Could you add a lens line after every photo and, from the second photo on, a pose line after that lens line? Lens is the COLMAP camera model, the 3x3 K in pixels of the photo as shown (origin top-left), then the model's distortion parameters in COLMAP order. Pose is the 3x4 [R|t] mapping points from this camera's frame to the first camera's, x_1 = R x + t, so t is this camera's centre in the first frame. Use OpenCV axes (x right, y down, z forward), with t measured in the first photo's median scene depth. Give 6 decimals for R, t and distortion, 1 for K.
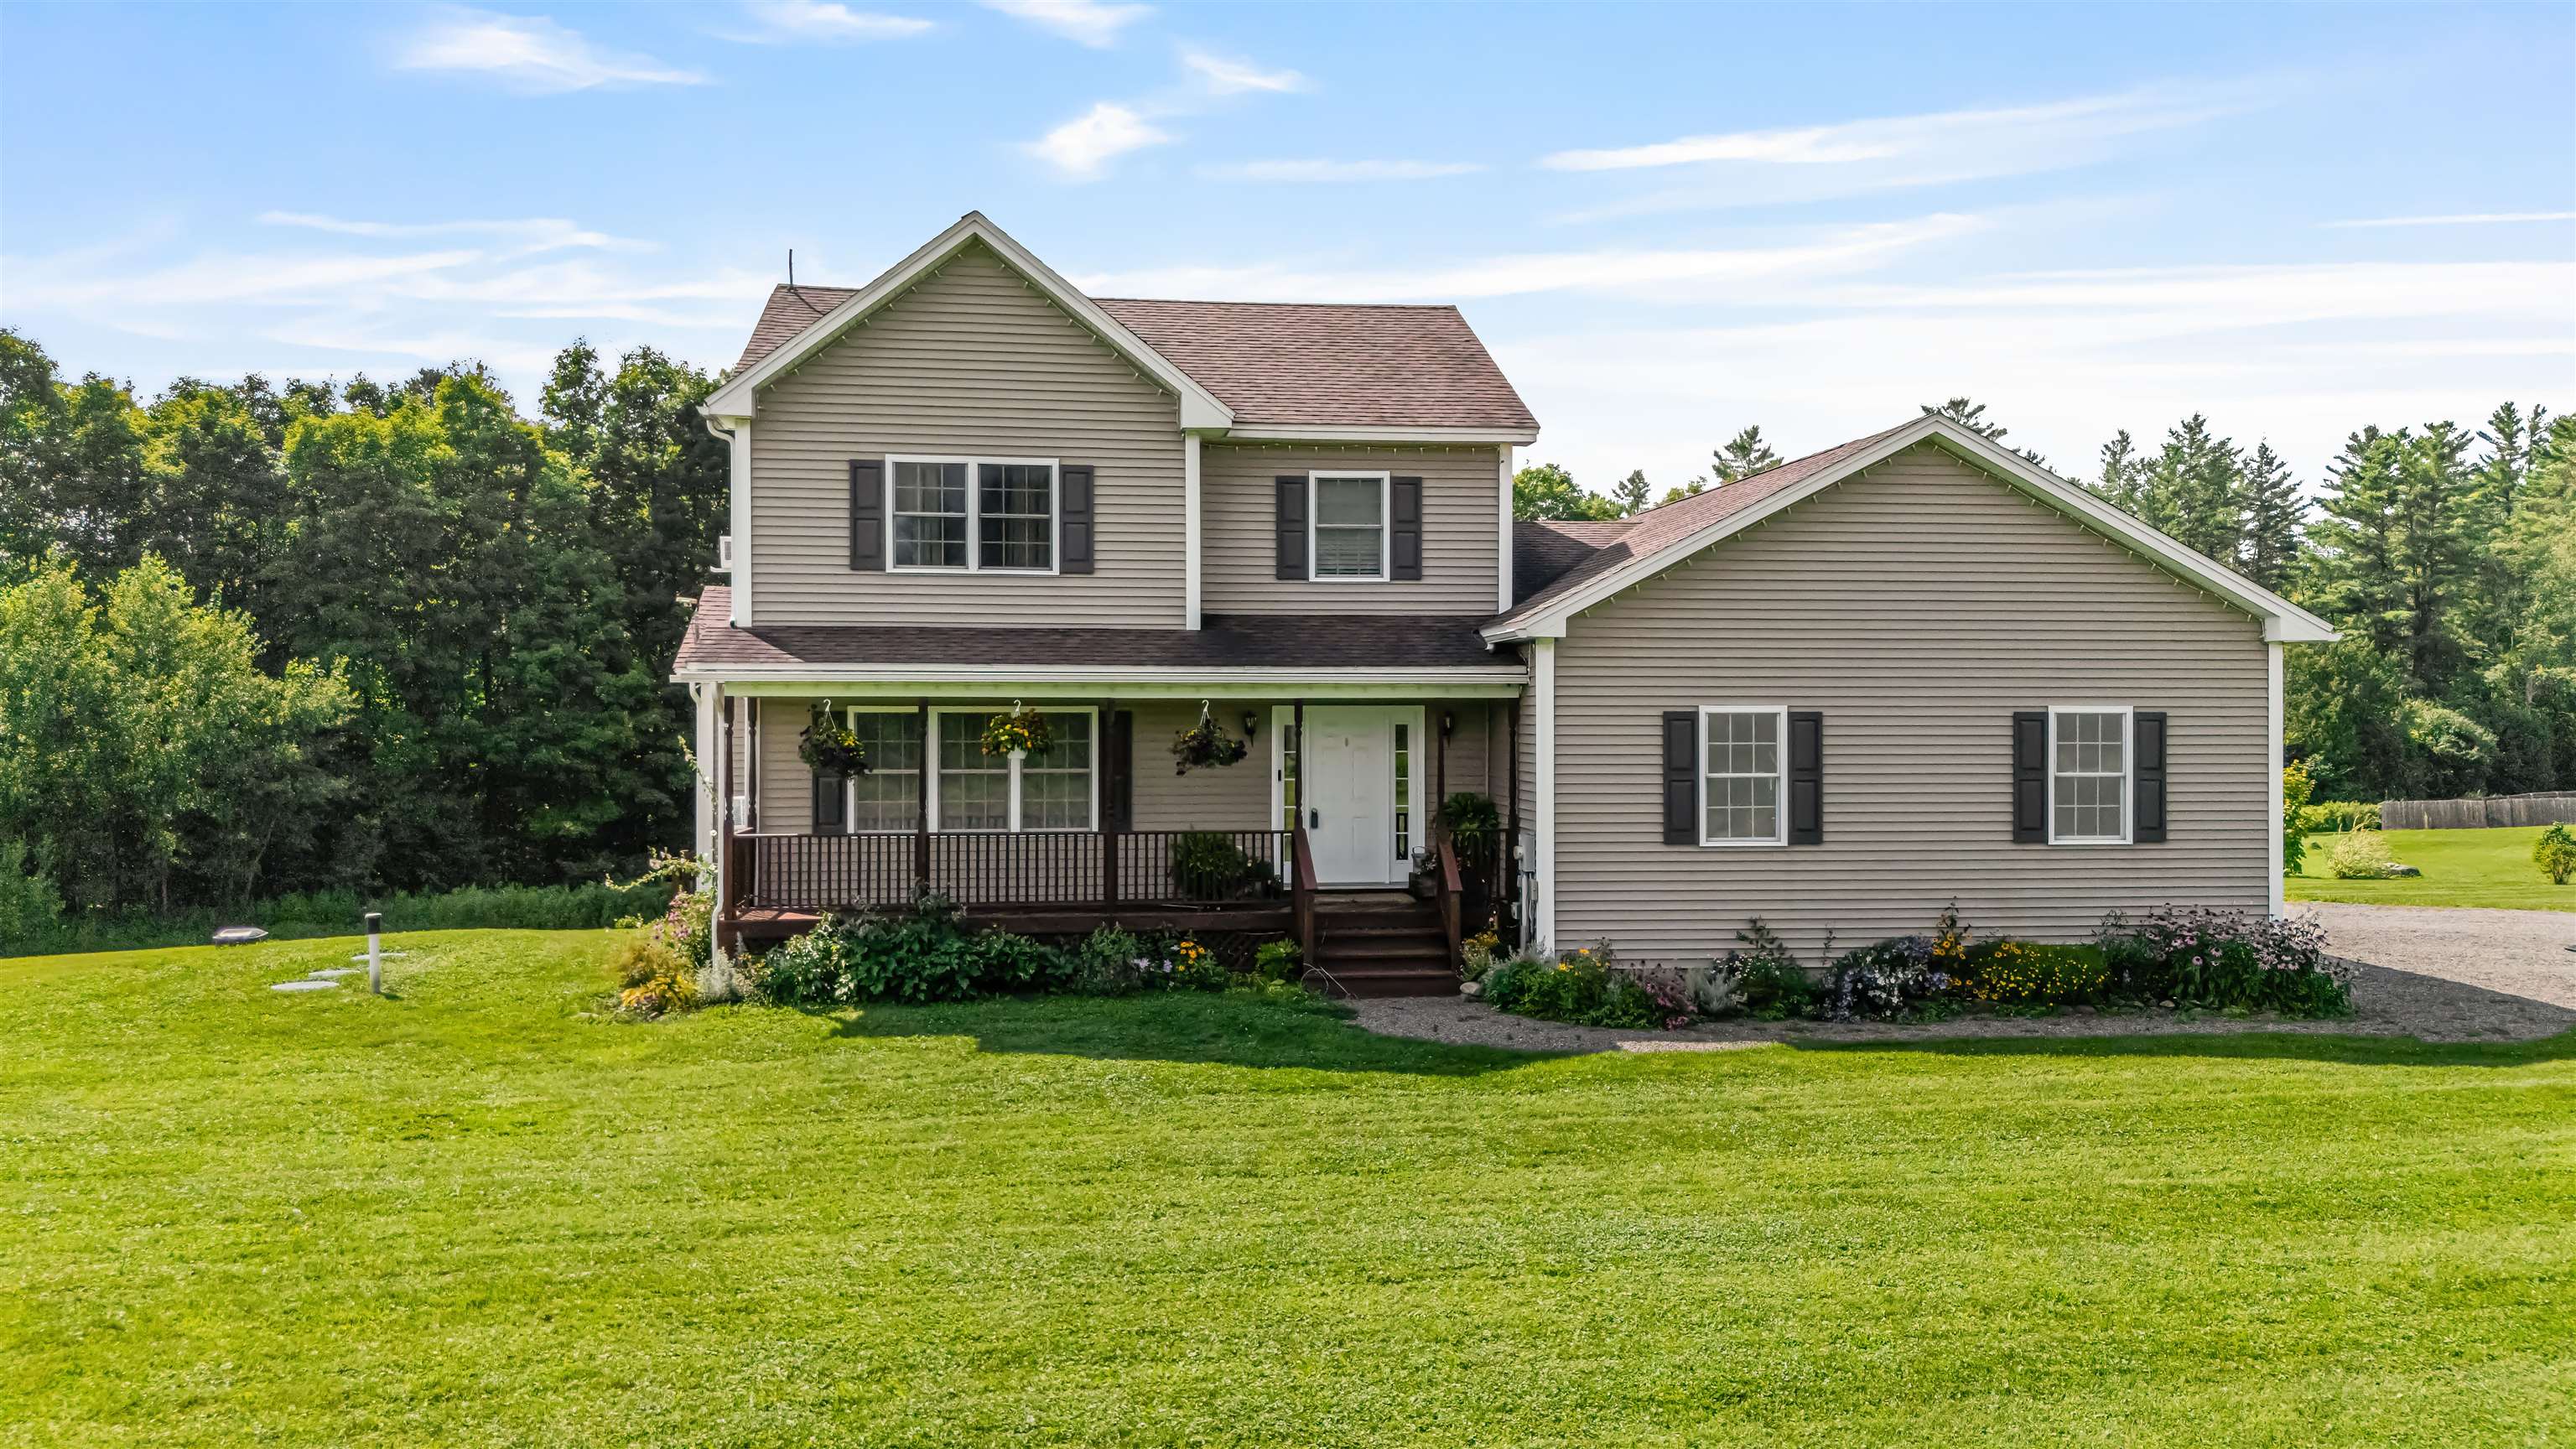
lens RADIAL K [[1958.5, 0, 1288.0], [0, 1958.5, 724.5], [0, 0, 1]] dist [0.098283, -0.096228]
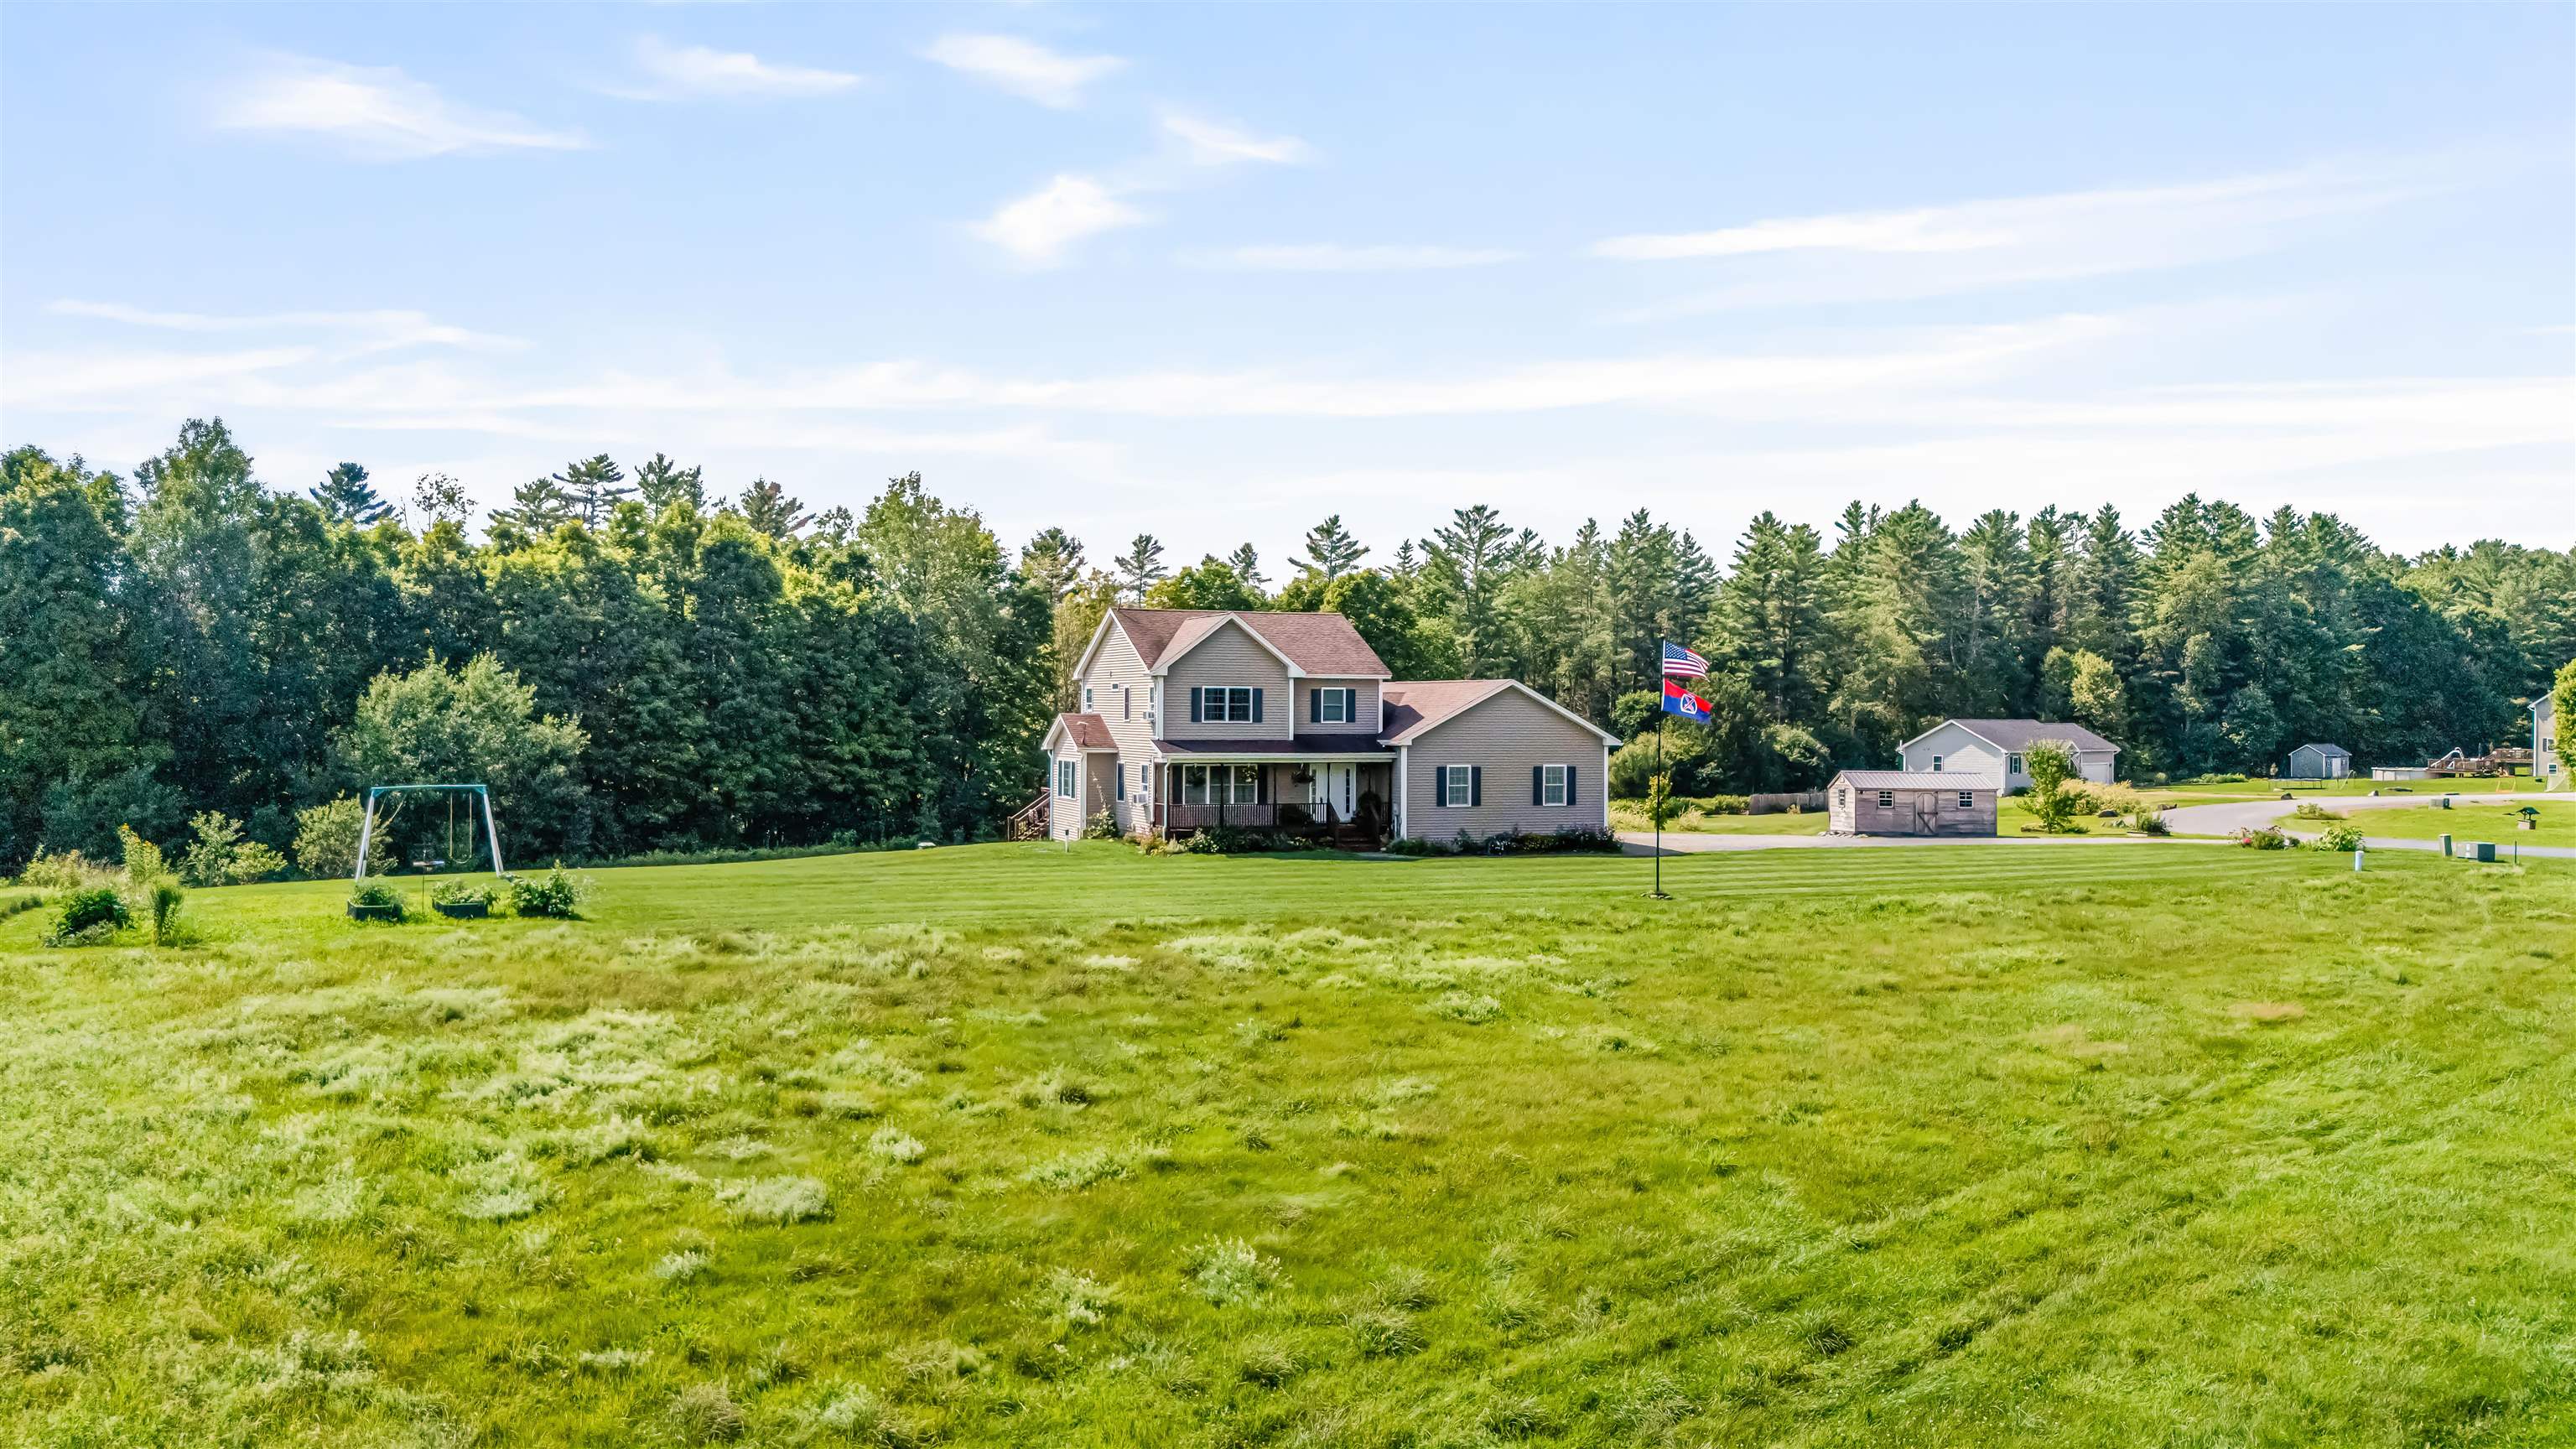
lens RADIAL K [[1958.5, 0, 1288.0], [0, 1958.5, 724.5], [0, 0, 1]] dist [0.098283, -0.096228]
pose [[0.971622, 0.004147, 0.236503, -0.306872], [-0.004204, 0.999991, -0.000264, -0.027699], [-0.236502, -0.000738, 0.971631, -0.792986]]
